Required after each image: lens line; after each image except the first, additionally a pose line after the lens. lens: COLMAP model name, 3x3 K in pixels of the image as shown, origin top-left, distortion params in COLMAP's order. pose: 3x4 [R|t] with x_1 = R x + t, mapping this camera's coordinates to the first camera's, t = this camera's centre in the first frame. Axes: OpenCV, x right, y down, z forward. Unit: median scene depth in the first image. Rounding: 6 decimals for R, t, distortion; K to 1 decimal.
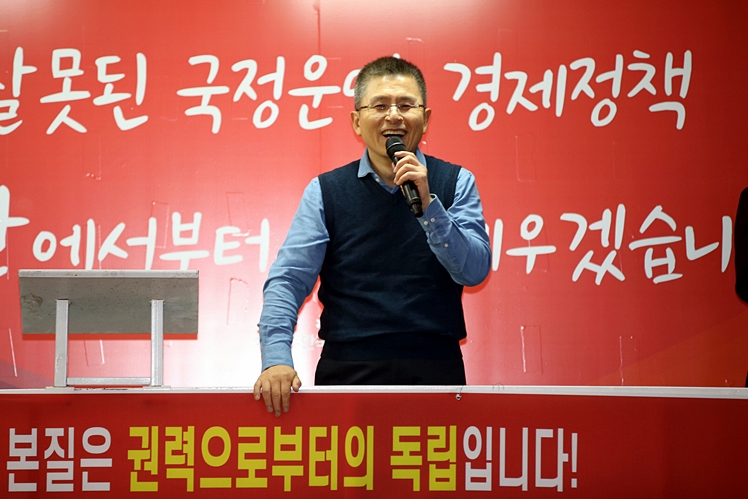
lens RADIAL K [[4309.3, 0, 335.5], [0, 4309.3, 236.5], [0, 0, 1]] dist [1.911865, -8.349890]
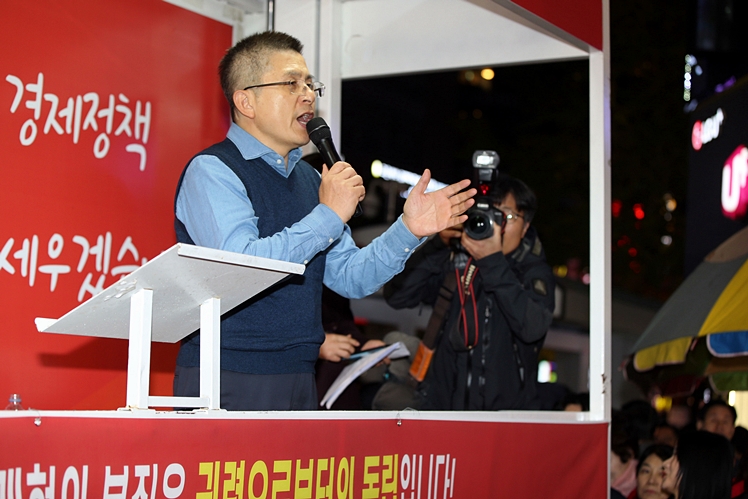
lens RADIAL K [[1661.4, 0, 374.0], [0, 1661.4, 249.5], [0, 0, 1]] dist [-0.253127, -0.131784]
pose [[0.483836, 0.088853, 0.870637, -0.257963], [-0.050395, 0.996011, -0.073642, 0.023567], [-0.873707, -0.008245, 0.486383, 0.745377]]
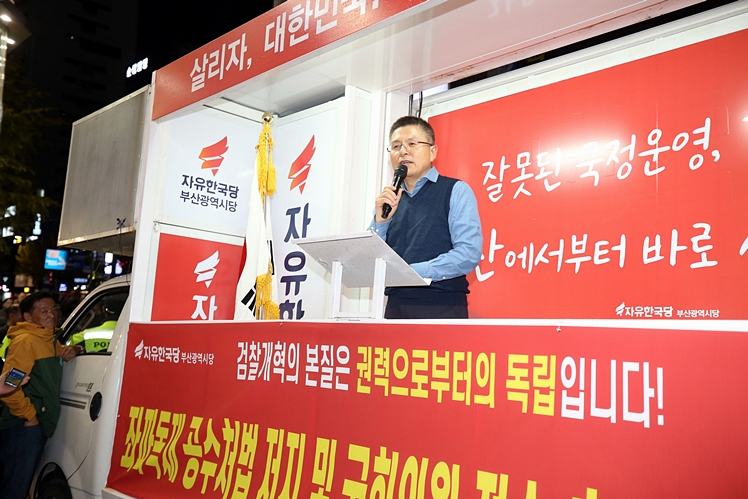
lens RADIAL K [[722.1, 0, 374.0], [0, 722.1, 249.5], [0, 0, 1]] dist [0.049262, -0.022679]
pose [[0.670963, -0.067854, -0.738380, 0.119952], [-0.028988, 0.992643, -0.117561, 0.035756], [0.740924, 0.100283, 0.664059, 0.754368]]
